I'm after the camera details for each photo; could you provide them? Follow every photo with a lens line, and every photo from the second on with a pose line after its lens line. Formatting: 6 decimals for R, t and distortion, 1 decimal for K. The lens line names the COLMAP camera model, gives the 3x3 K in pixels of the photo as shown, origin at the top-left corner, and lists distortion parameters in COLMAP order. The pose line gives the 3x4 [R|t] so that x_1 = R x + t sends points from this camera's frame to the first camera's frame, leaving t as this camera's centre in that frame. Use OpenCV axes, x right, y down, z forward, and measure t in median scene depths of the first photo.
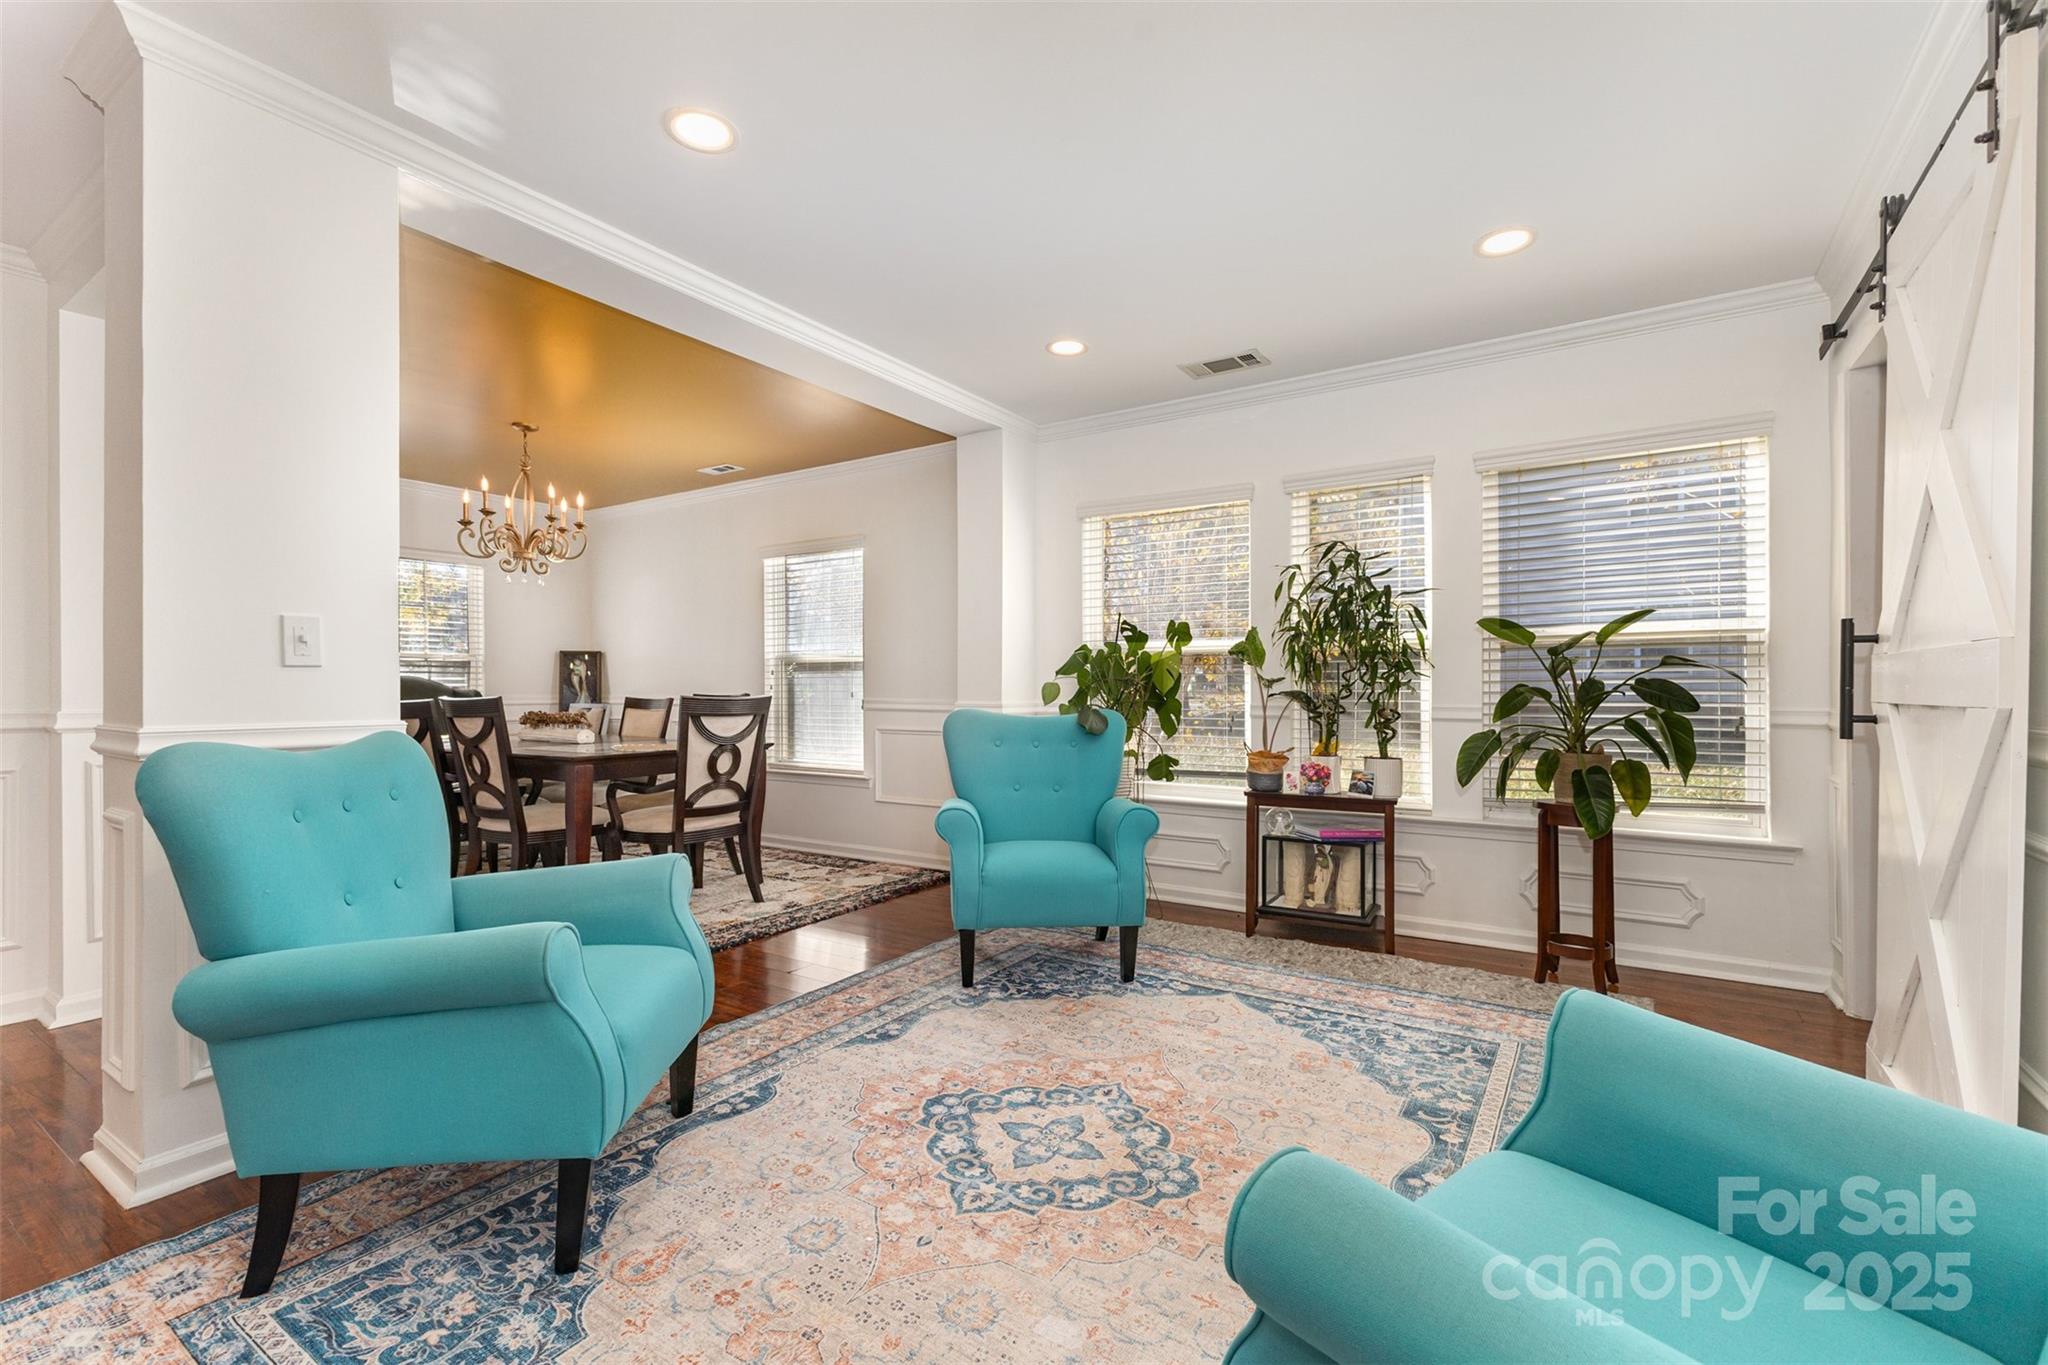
lens RADIAL K [[880.9, 0, 1026.9], [0, 880.9, 687.0], [0, 0, 1]] dist [0.006904, -0.001634]
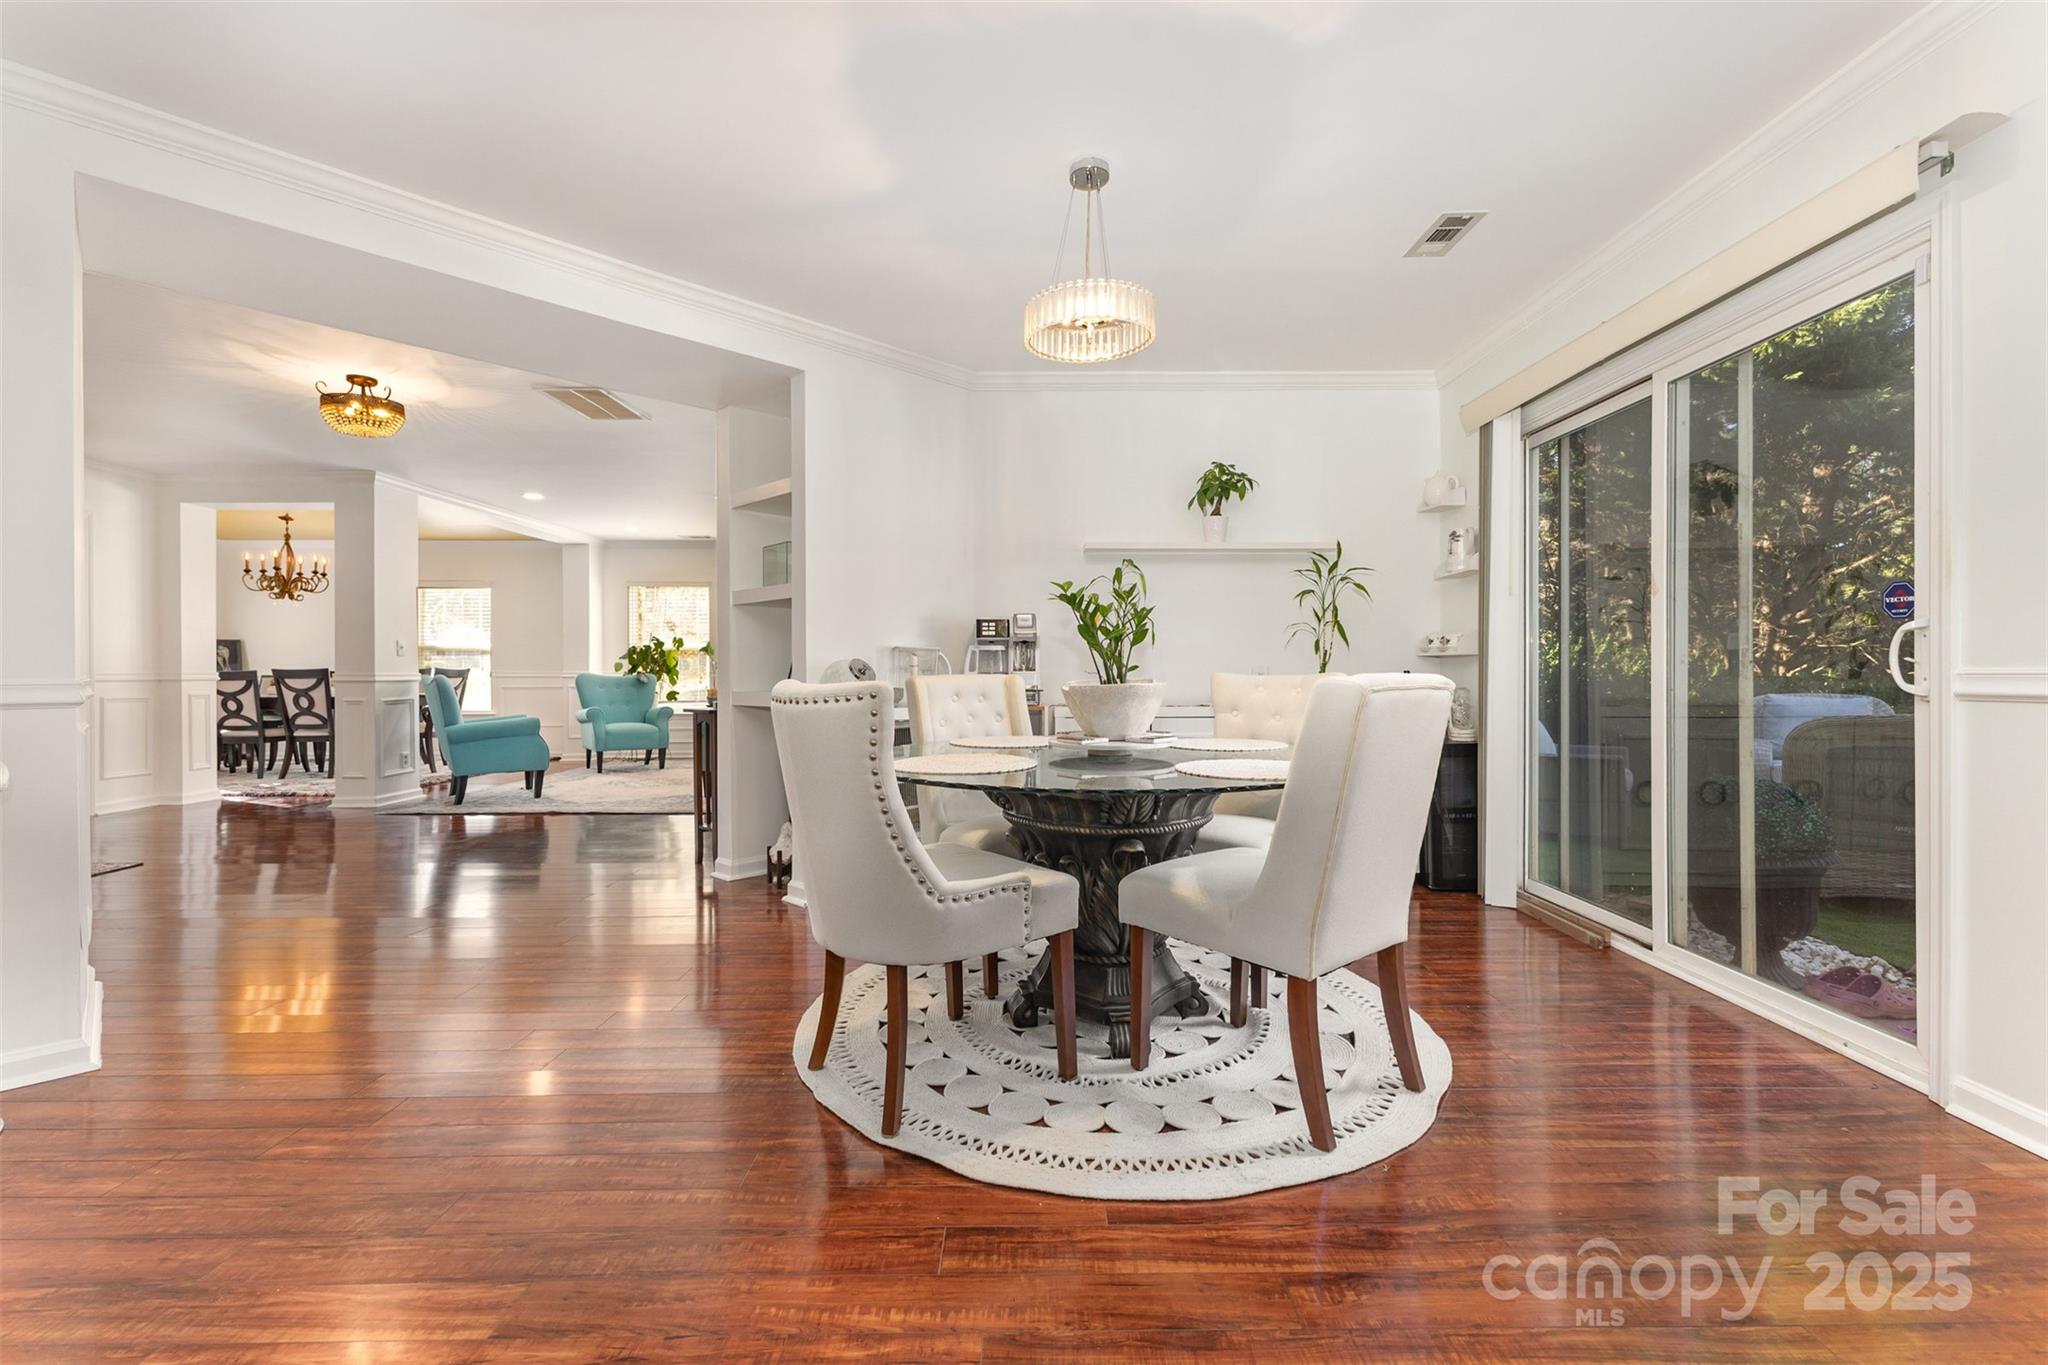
lens RADIAL K [[880.9, 0, 1034.9], [0, 880.9, 671.1], [0, 0, 1]] dist [0.006904, -0.001634]
pose [[0.831711, -0.001059, 0.555208, -0.385349], [-0.001622, 0.999989, 0.004337, 0.006732], [-0.555206, -0.004508, 0.831700, -1.682192]]
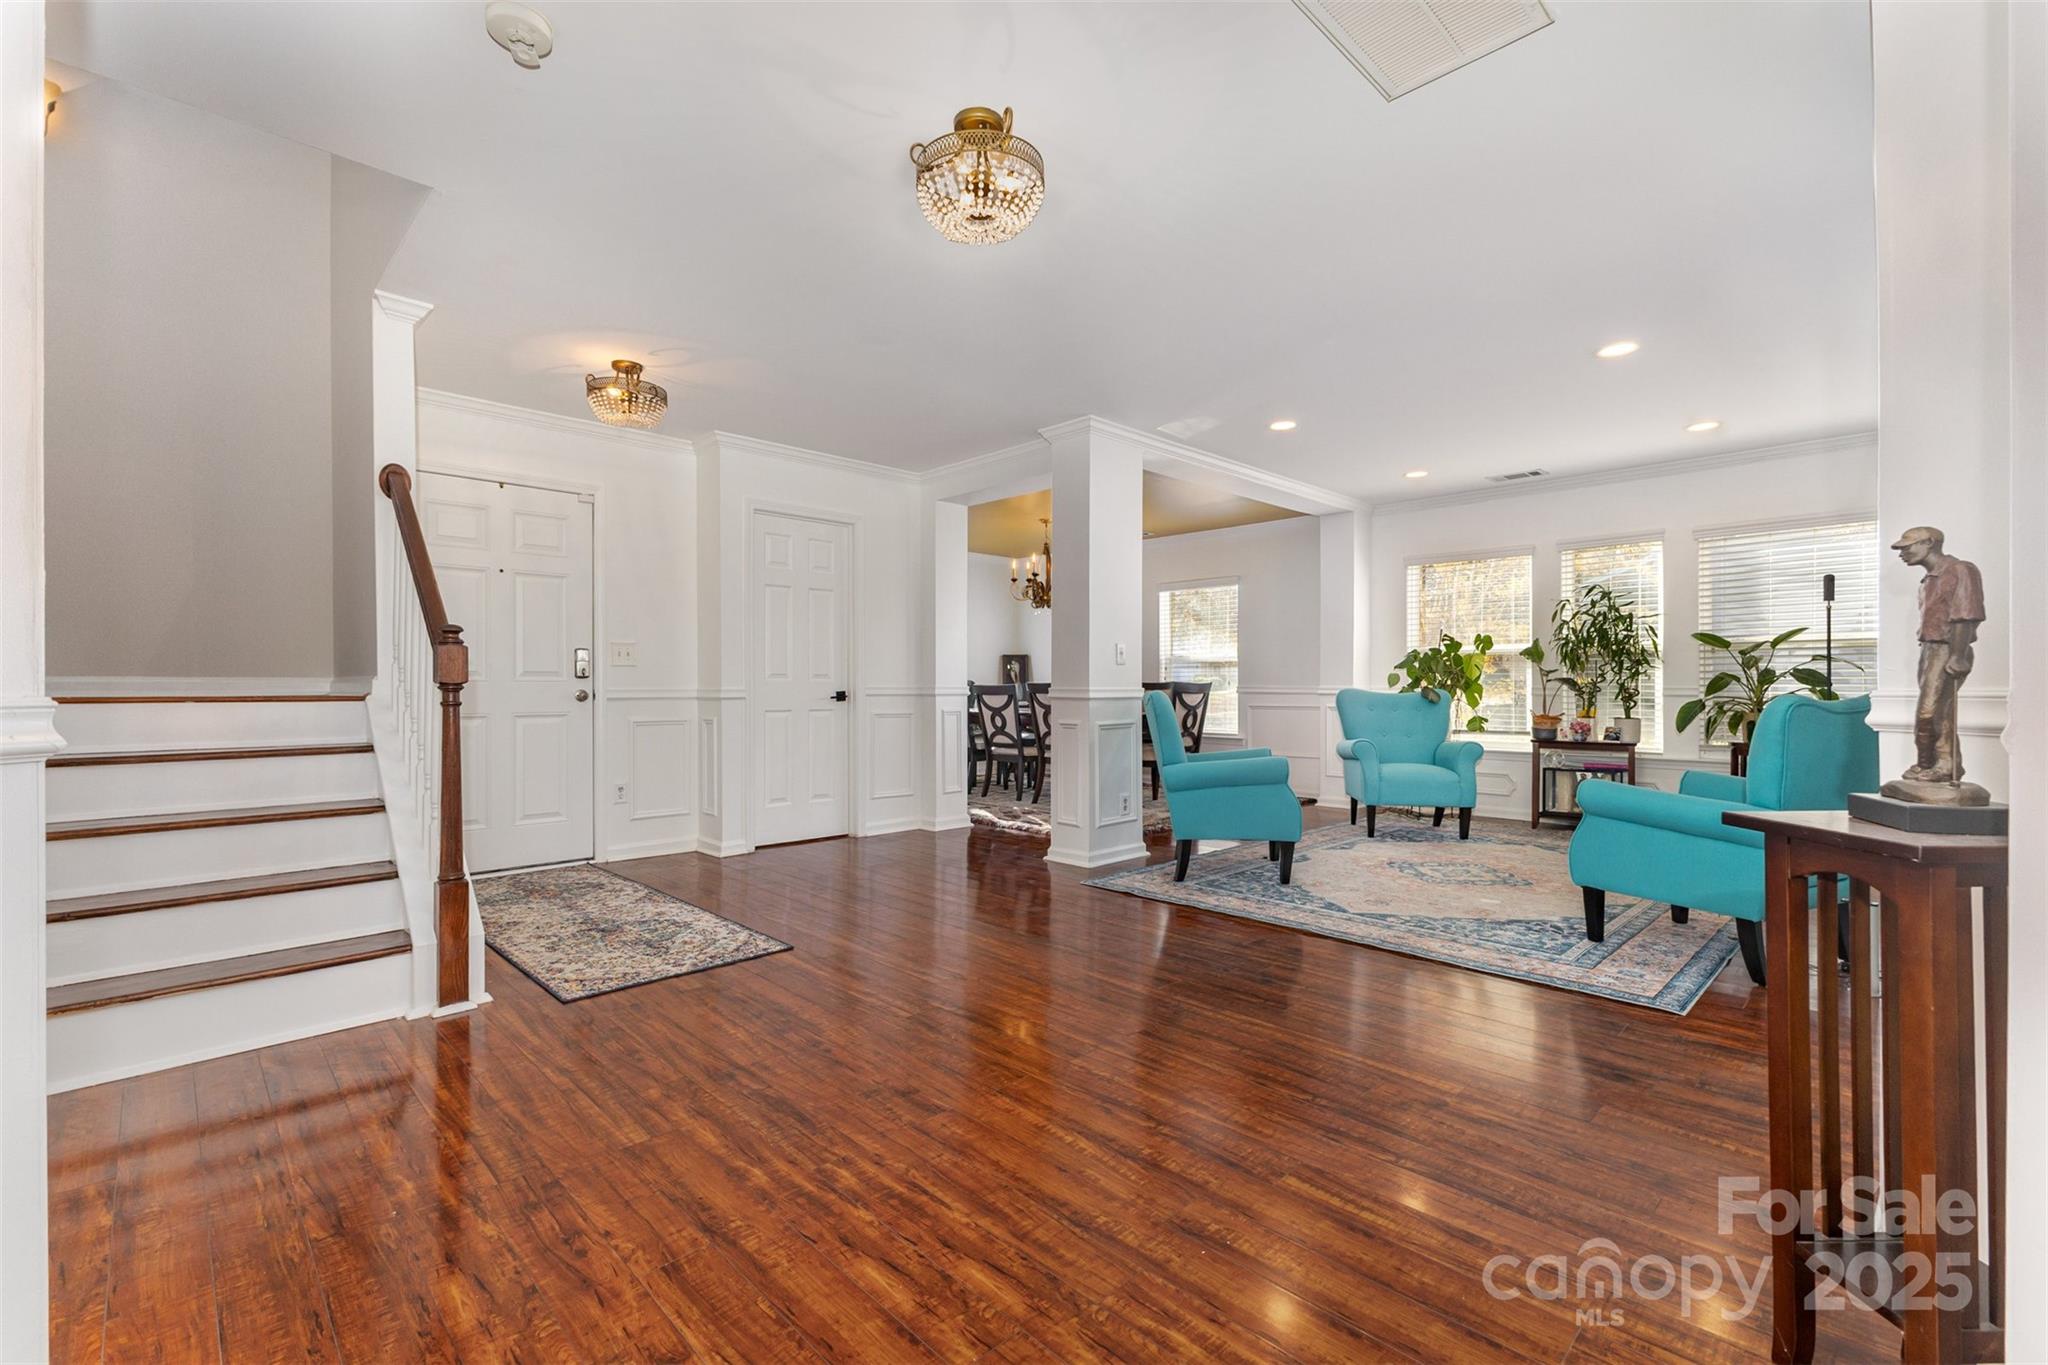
lens RADIAL K [[880.9, 0, 1022.9], [0, 880.9, 686.6], [0, 0, 1]] dist [0.006904, -0.001634]
pose [[0.974945, 0.000627, -0.222447, -0.305357], [0.000121, 0.999994, 0.003347, 0.015388], [0.222448, -0.003291, 0.974939, -0.797226]]
